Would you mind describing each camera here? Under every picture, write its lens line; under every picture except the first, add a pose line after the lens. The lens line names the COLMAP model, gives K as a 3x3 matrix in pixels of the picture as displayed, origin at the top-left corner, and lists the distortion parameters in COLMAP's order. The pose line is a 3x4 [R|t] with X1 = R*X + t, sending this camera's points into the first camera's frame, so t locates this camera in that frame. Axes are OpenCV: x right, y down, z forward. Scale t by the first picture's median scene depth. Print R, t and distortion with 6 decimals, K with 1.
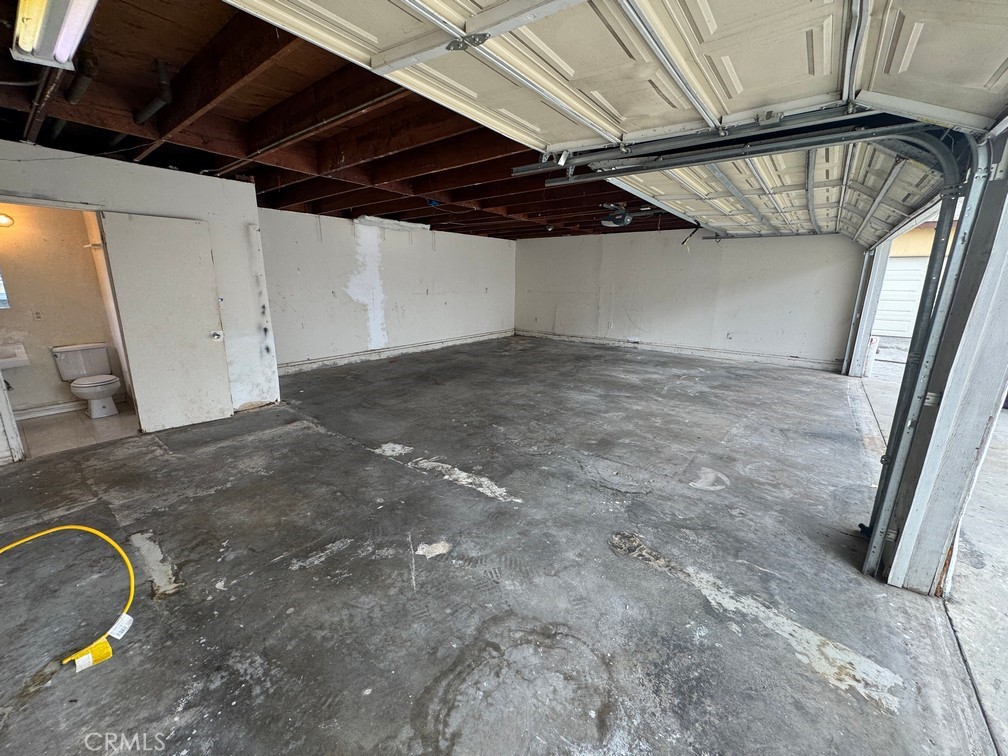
lens RADIAL K [[401.2, 0, 503.3], [0, 401.2, 377.5], [0, 0, 1]] dist [-0.001203, -0.000213]
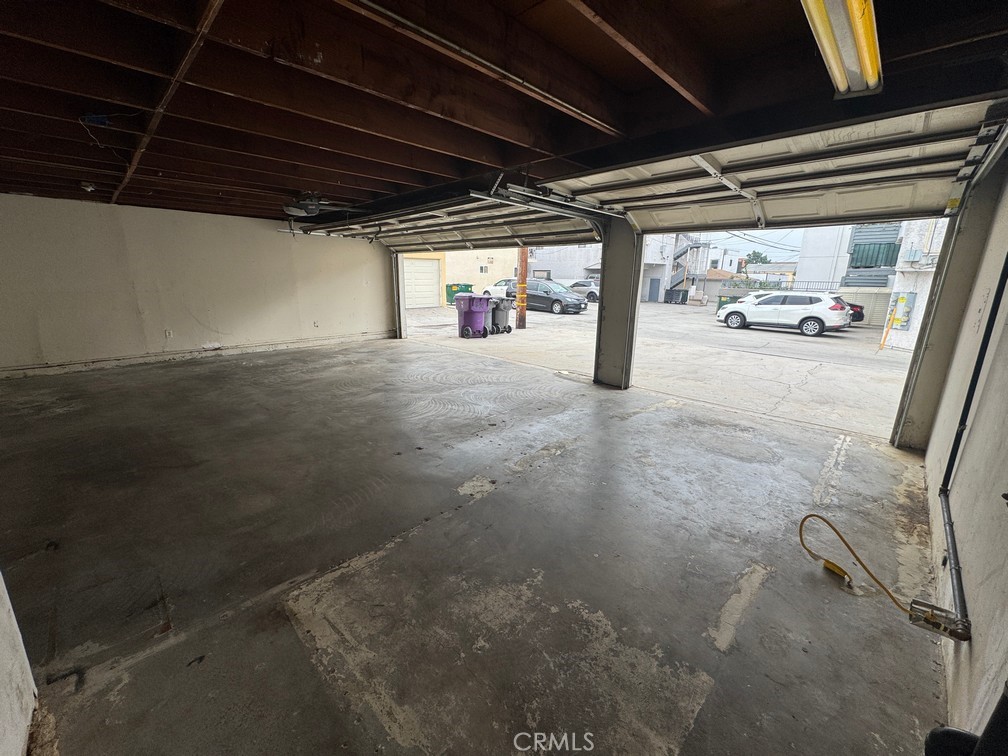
lens RADIAL K [[401.2, 0, 503.3], [0, 401.2, 377.5], [0, 0, 1]] dist [-0.001203, -0.000213]
pose [[0.115105, -0.252493, 0.960728, -0.777977], [0.223228, 0.948994, 0.222664, -0.160686], [-0.967946, 0.188832, 0.165598, 0.590862]]
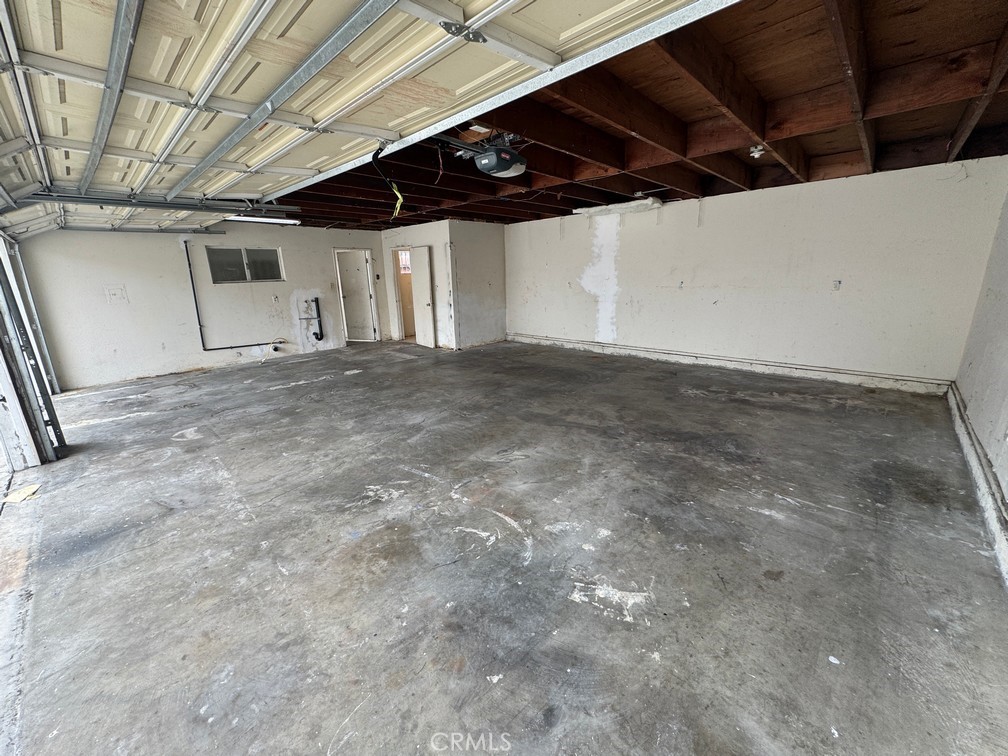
lens RADIAL K [[401.2, 0, 503.3], [0, 401.2, 377.5], [0, 0, 1]] dist [-0.001203, -0.000213]
pose [[-0.098742, 0.248283, -0.963642, 1.086713], [-0.208473, 0.941724, 0.263997, -0.321701], [0.973031, 0.226961, -0.041228, 1.343158]]
